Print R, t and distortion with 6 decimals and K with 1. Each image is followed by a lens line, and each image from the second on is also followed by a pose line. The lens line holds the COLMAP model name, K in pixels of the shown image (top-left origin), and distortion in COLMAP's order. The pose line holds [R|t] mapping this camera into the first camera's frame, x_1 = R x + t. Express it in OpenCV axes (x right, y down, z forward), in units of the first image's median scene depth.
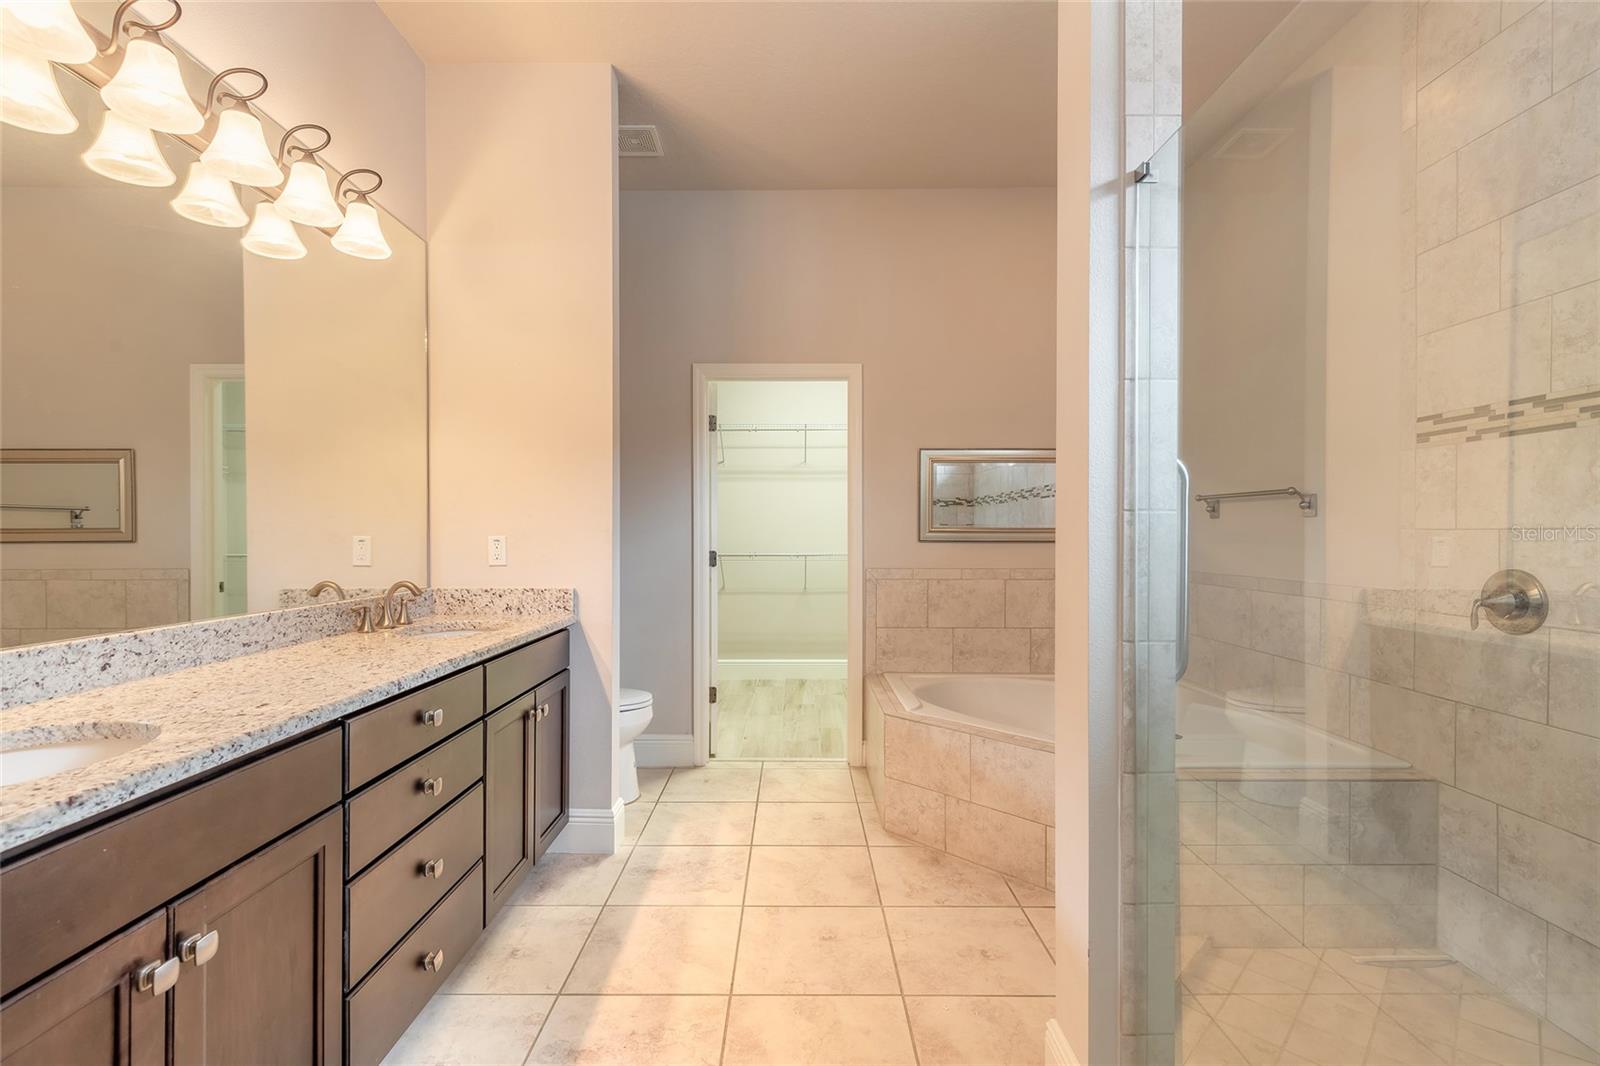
lens RADIAL K [[719.2, 0, 797.1], [0, 719.2, 536.1], [0, 0, 1]] dist [0.005169, -0.000945]
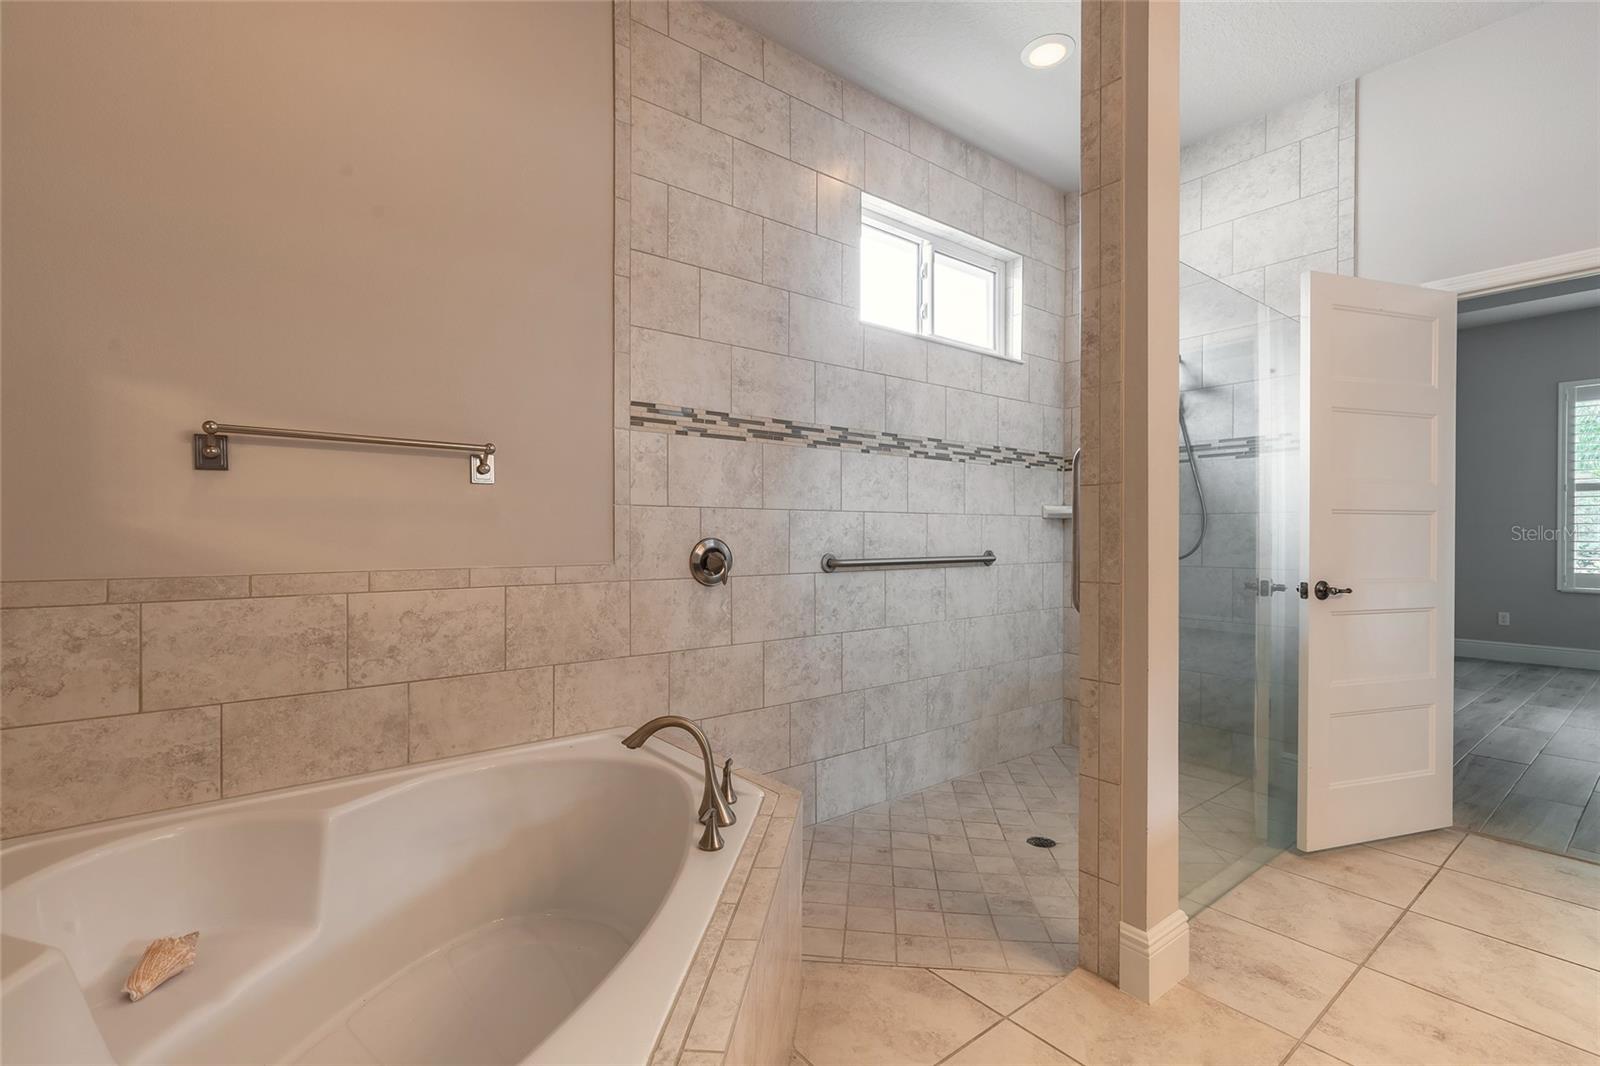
lens RADIAL K [[714.5, 0, 794.6], [0, 714.5, 537.6], [0, 0, 1]] dist [0.008001, -0.000558]
pose [[-0.618617, -0.002109, 0.785690, -0.126213], [0.004128, 0.999974, 0.005934, 0.033860], [-0.785682, 0.006915, -0.618592, 1.483652]]
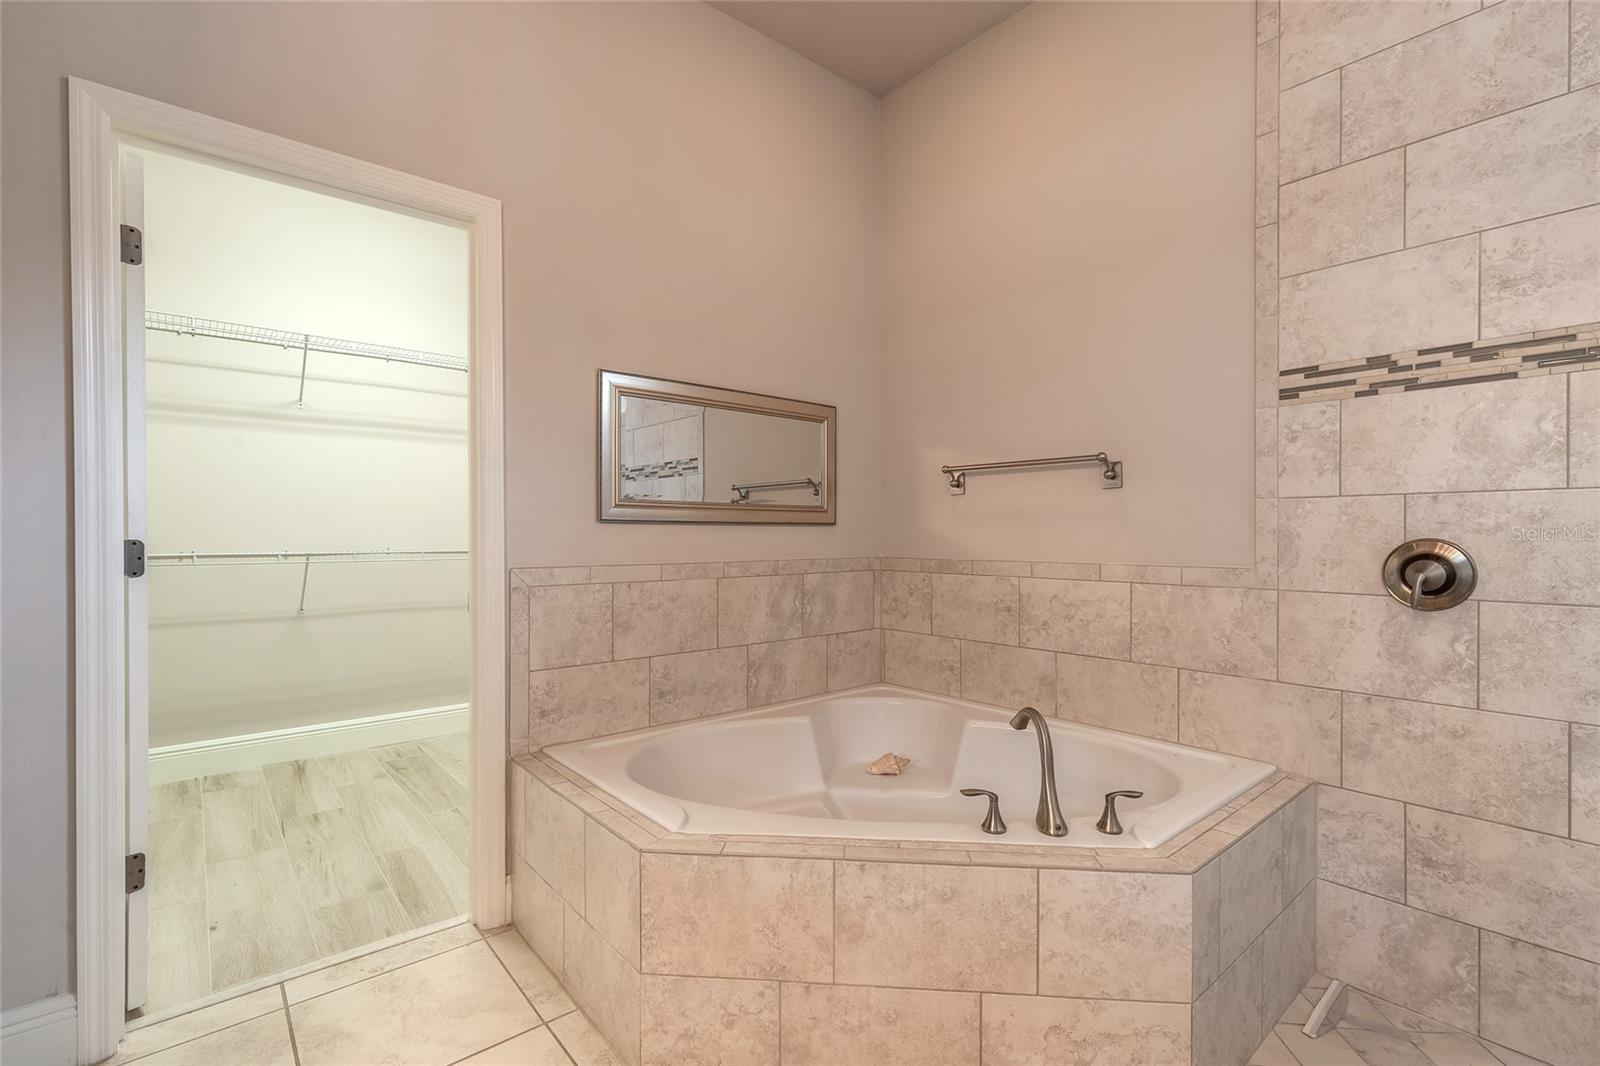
lens RADIAL K [[719.2, 0, 797.1], [0, 719.2, 536.1], [0, 0, 1]] dist [0.005169, -0.000945]
pose [[0.765990, -0.004183, 0.642838, -0.157566], [0.005179, 0.999987, 0.000336, 0.034146], [-0.642831, 0.003072, 0.766002, 0.714078]]
